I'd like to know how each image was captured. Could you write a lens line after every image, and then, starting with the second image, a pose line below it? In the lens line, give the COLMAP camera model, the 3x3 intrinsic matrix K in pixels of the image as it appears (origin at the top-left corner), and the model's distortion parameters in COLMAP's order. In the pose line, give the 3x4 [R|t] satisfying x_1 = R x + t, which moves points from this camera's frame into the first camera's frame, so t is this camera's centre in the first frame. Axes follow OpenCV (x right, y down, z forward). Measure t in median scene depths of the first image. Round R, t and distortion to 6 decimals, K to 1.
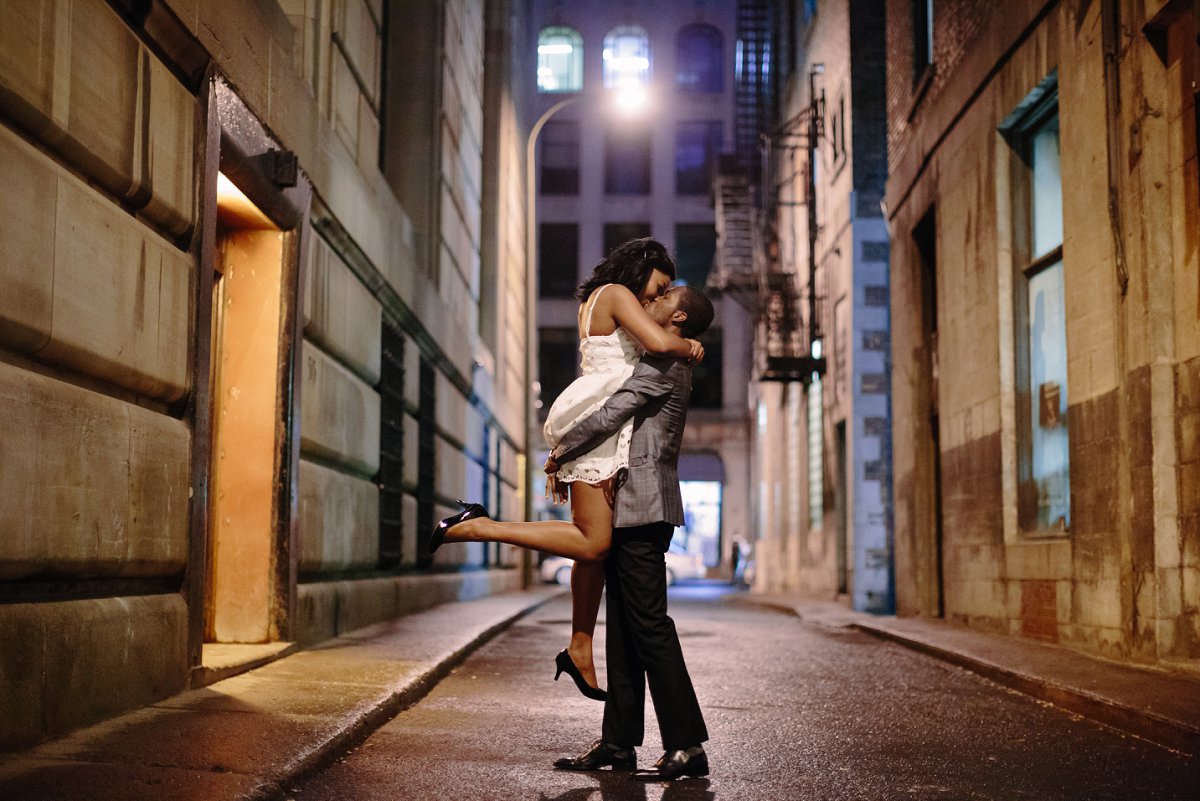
lens RADIAL K [[2147.1, 0, 650.9], [0, 2147.1, 323.7], [0, 0, 1]] dist [-0.210725, 0.198901]
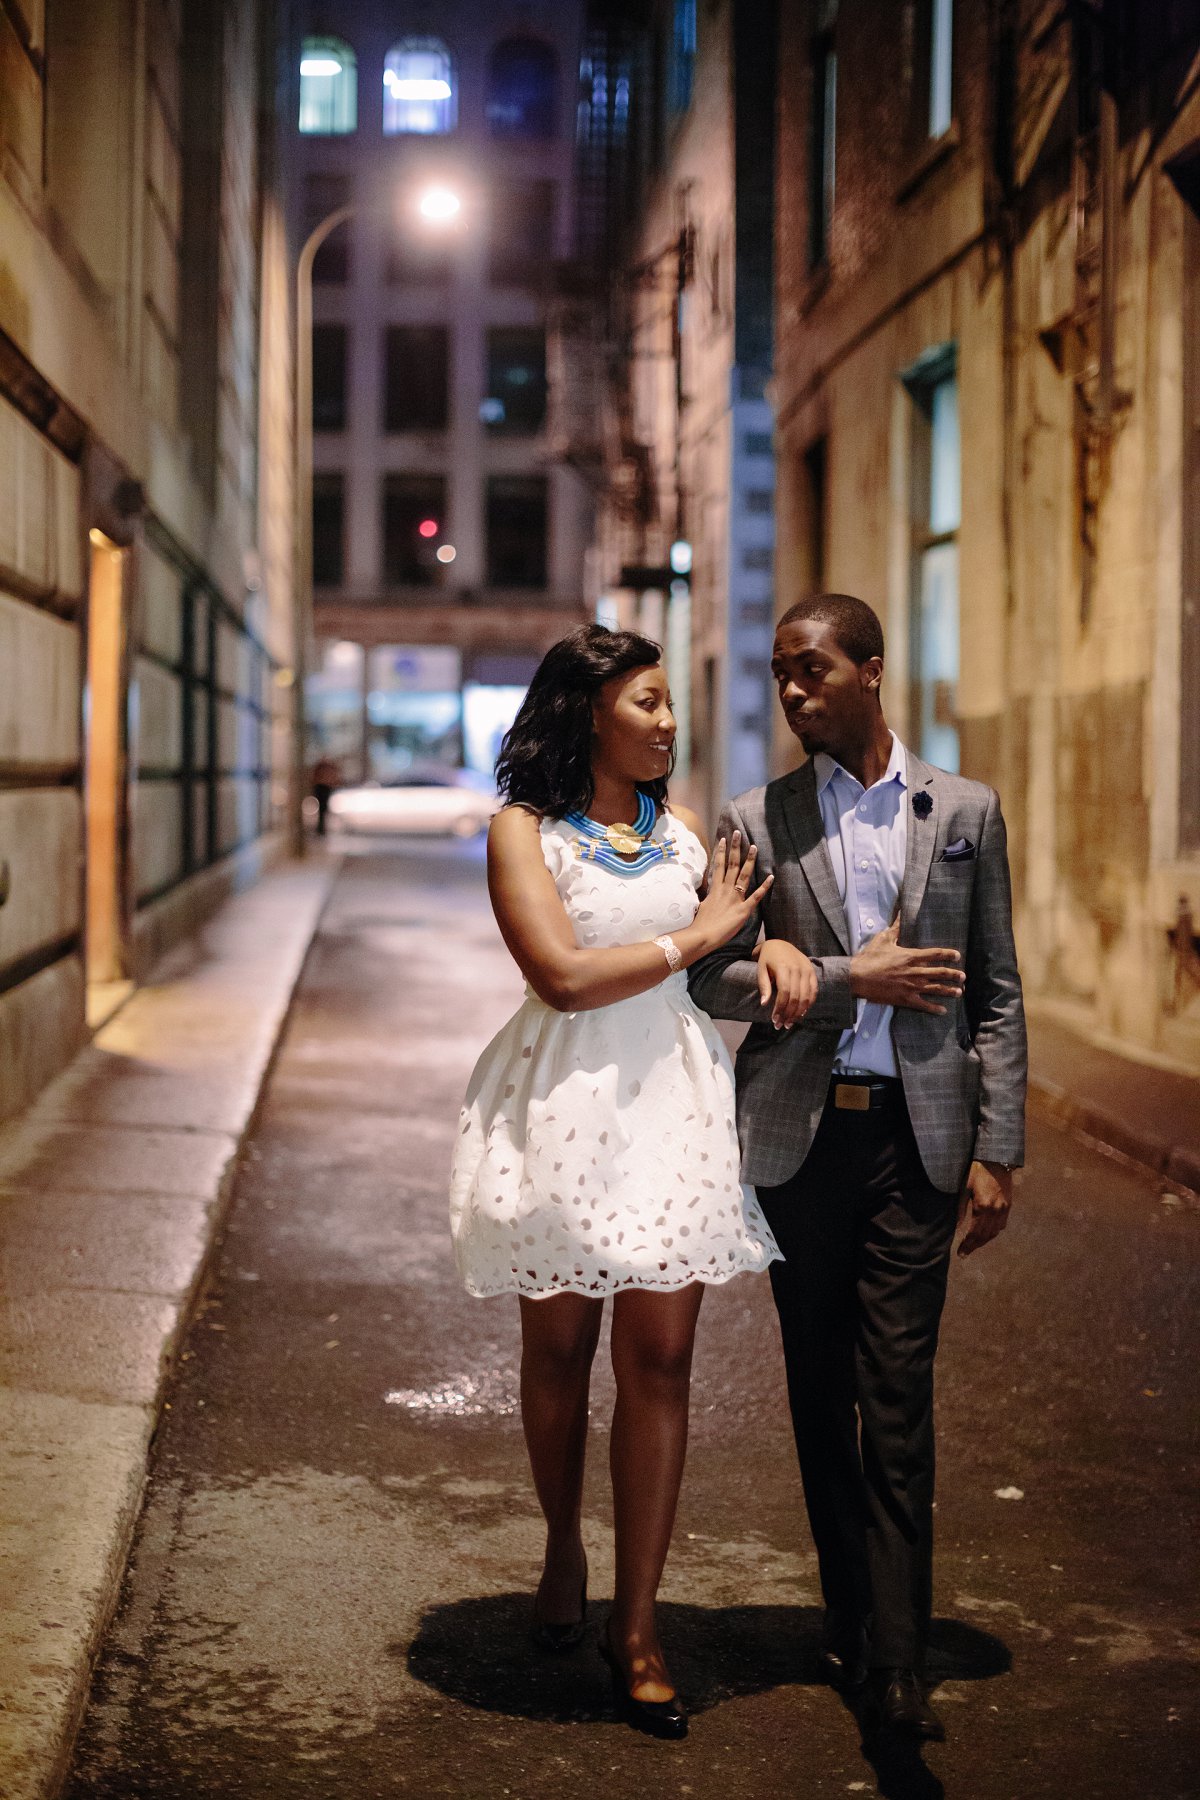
lens RADIAL K [[3220.6, 0, 600.0], [0, 3220.6, 900.0], [0, 0, 1]] dist [-0.210725, 0.198901]
pose [[0.998589, 0.005761, 0.052790, -0.014042], [-0.013626, 0.988614, 0.149855, -0.044090], [-0.051326, -0.150363, 0.987298, -0.180357]]
